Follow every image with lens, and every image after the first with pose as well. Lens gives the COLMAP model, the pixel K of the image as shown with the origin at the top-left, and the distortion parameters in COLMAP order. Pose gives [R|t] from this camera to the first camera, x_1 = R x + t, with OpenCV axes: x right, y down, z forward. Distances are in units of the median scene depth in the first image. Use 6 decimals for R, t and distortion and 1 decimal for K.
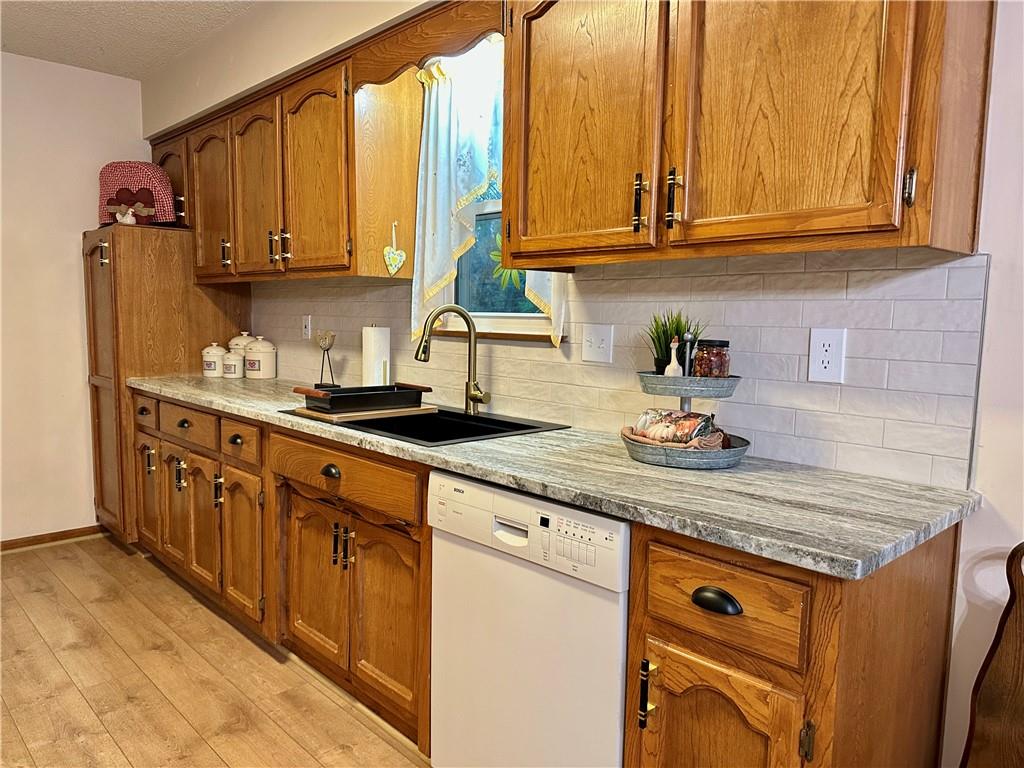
lens RADIAL K [[713.2, 0, 510.4], [0, 713.2, 391.8], [0, 0, 1]] dist [0.092918, -0.116442]
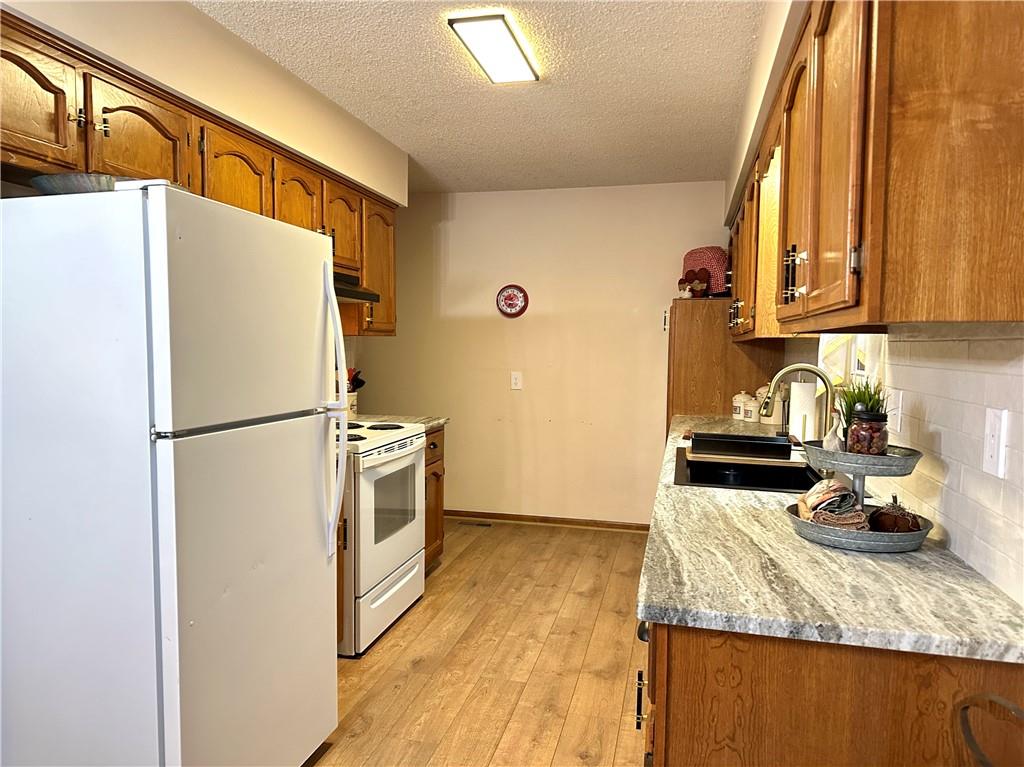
lens RADIAL K [[713.2, 0, 510.4], [0, 713.2, 391.3], [0, 0, 1]] dist [0.092918, -0.116442]
pose [[0.537588, 0.044816, -0.842016, 0.758345], [-0.094936, 0.995454, -0.007630, -0.044498], [0.837847, 0.084039, 0.539398, 0.095602]]
